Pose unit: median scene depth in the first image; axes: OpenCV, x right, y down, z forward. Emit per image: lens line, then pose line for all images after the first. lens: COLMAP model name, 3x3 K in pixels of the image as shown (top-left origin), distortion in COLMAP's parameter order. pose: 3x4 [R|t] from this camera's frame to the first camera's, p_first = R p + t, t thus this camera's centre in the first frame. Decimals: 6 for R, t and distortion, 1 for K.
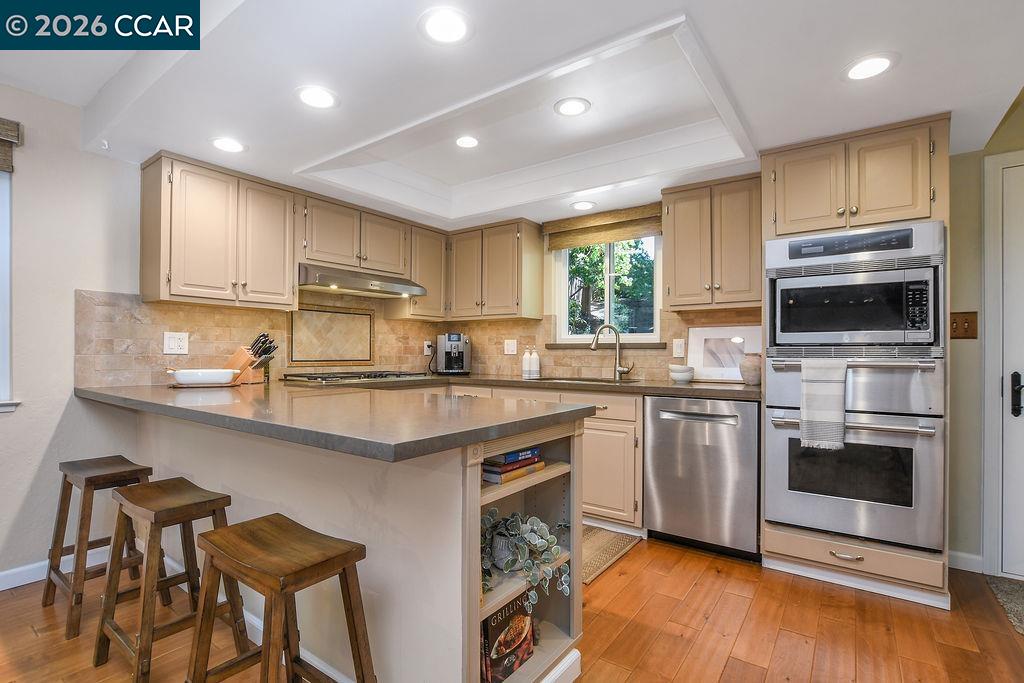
lens RADIAL K [[482.8, 0, 487.7], [0, 482.8, 343.5], [0, 0, 1]] dist [-0.030553, 0.000299]
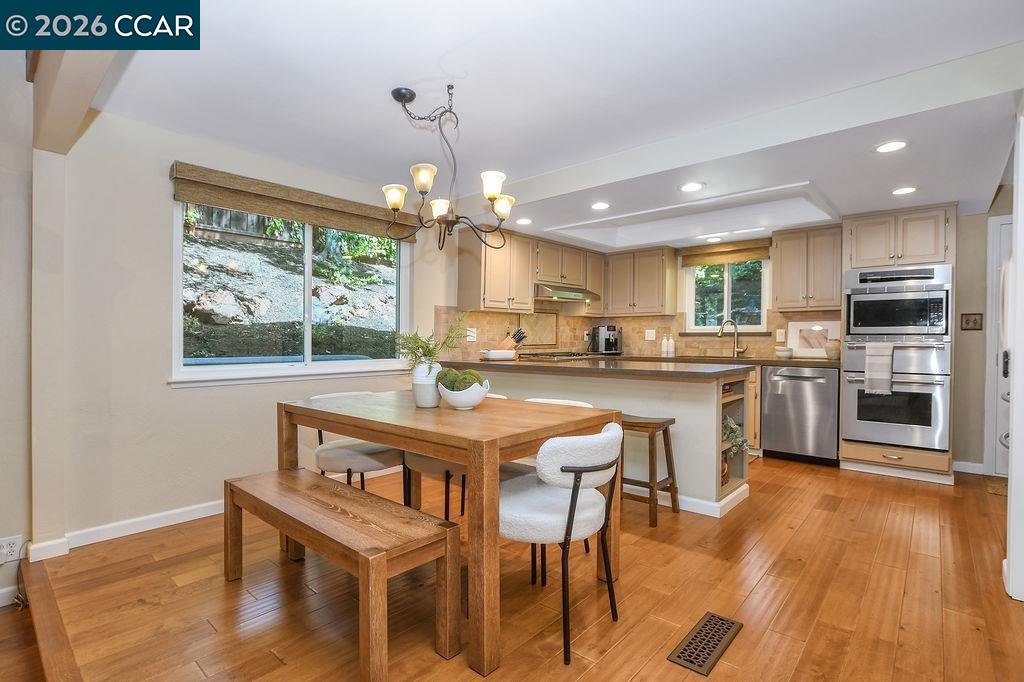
lens RADIAL K [[482.8, 0, 491.3], [0, 482.8, 343.1], [0, 0, 1]] dist [-0.030553, 0.000299]
pose [[0.994741, -0.002998, -0.102375, -0.367172], [0.006083, 0.999536, 0.029835, -0.017927], [0.102238, -0.030301, 0.994298, -0.602566]]
